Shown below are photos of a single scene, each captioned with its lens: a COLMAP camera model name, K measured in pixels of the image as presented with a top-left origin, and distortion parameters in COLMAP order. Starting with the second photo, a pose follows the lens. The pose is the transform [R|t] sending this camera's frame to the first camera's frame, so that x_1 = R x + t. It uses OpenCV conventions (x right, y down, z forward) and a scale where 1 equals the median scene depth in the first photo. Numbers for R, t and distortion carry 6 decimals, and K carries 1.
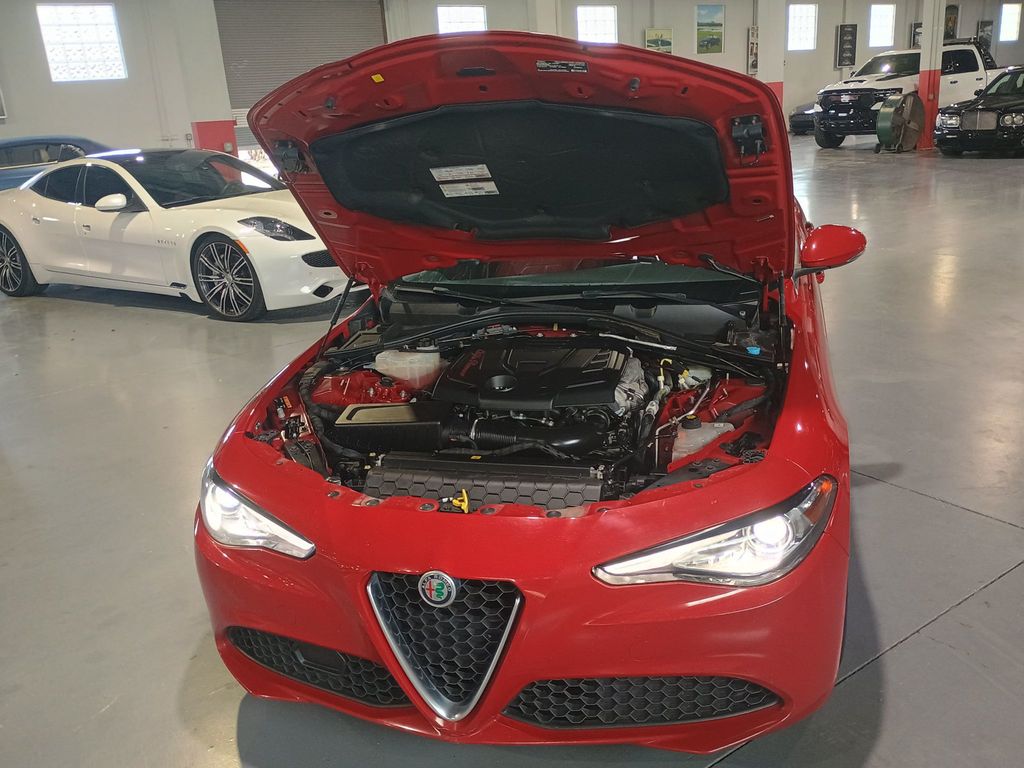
lens RADIAL K [[903.9, 0, 511.9], [0, 903.9, 378.7], [0, 0, 1]] dist [0.053284, -0.063492]
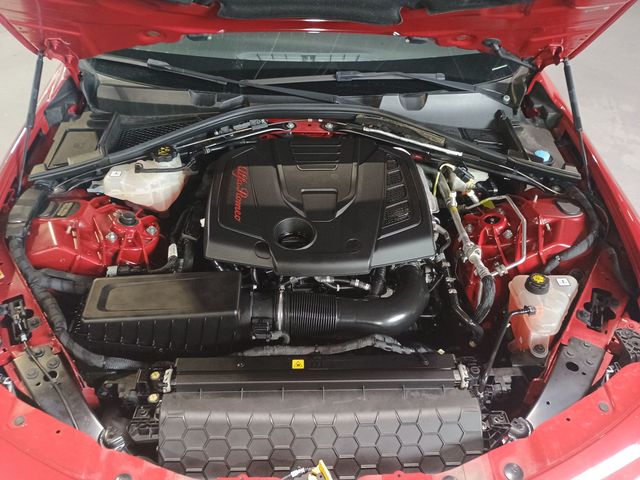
lens RADIAL K [[564.9, 0, 320.0], [0, 564.9, 242.6], [0, 0, 1]] dist [0.053284, -0.063492]
pose [[0.949589, -0.124021, 0.287924, -0.124214], [0.009718, 0.929625, 0.368378, -0.157593], [-0.313348, -0.347009, 0.883967, 0.498669]]
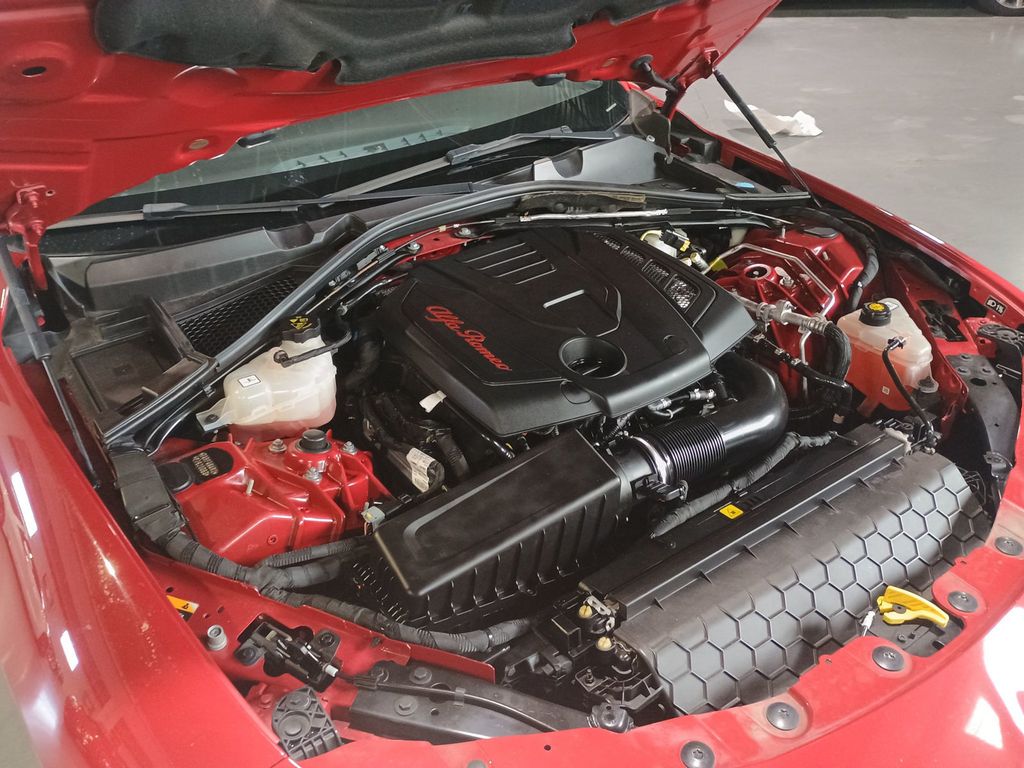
lens RADIAL K [[903.9, 0, 512.5], [0, 903.9, 389.8], [0, 0, 1]] dist [0.053284, -0.063492]
pose [[0.625116, -0.376775, 0.683572, -0.374727], [0.211038, 0.924745, 0.316716, -0.141687], [-0.751460, -0.053725, 0.657587, 0.627796]]
